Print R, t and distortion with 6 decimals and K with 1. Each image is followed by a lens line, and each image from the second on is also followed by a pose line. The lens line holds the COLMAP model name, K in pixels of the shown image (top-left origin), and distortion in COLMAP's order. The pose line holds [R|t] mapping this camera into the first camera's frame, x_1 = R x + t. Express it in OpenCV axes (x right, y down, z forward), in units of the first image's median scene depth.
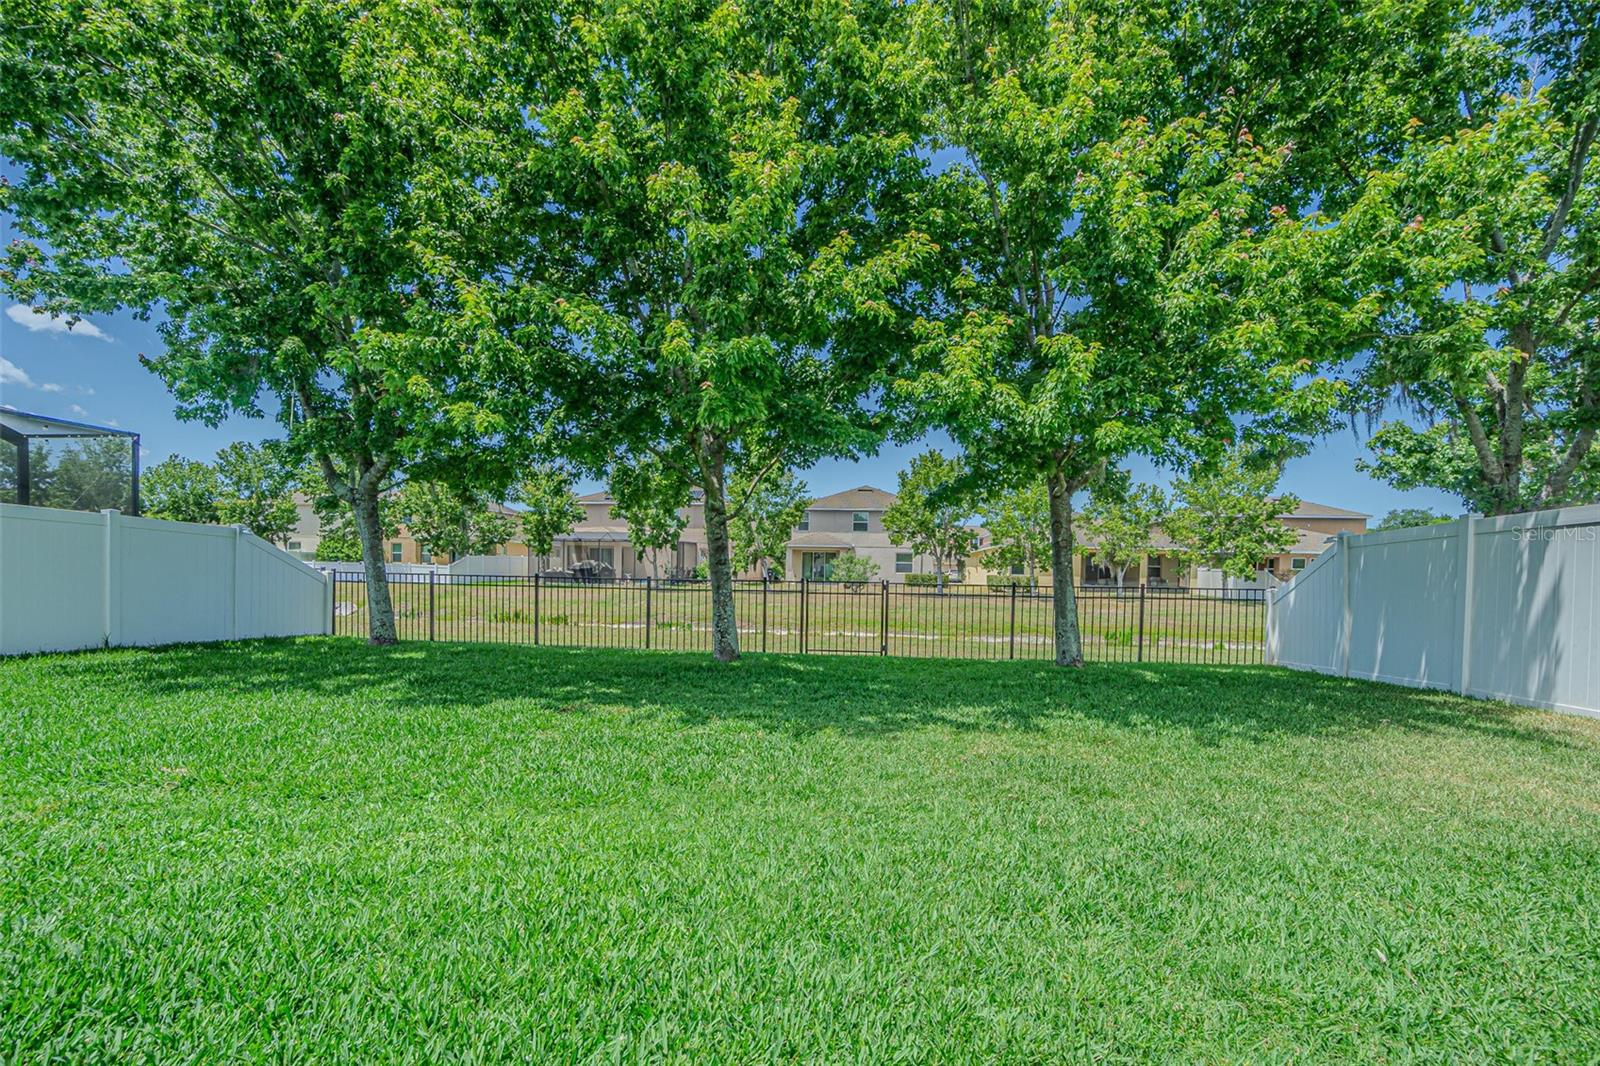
lens RADIAL K [[695.2, 0, 767.1], [0, 695.2, 583.3], [0, 0, 1]] dist [-0.029086, 0.000045]
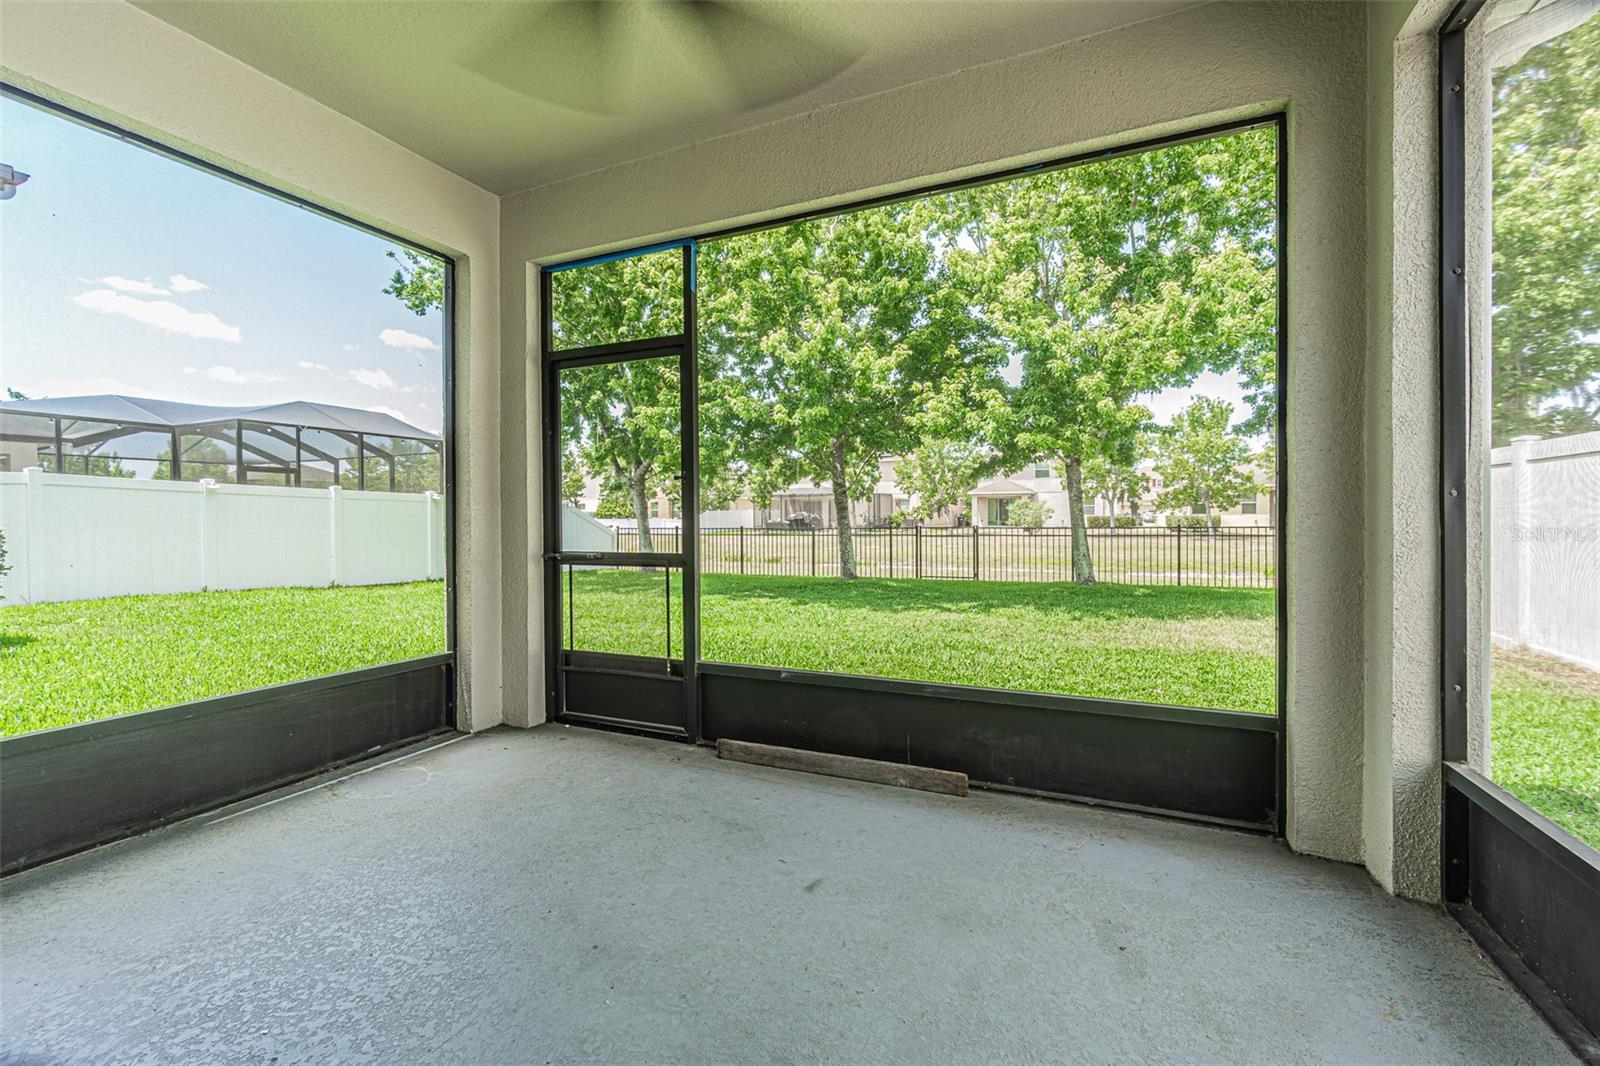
lens RADIAL K [[690.0, 0, 793.1], [0, 690.0, 521.2], [0, 0, 1]] dist [-0.001227, 0.000230]
pose [[0.956536, -0.025260, -0.290519, 0.088186], [0.021968, 0.999652, -0.014588, -0.000763], [0.290786, 0.007572, 0.956758, -0.166843]]
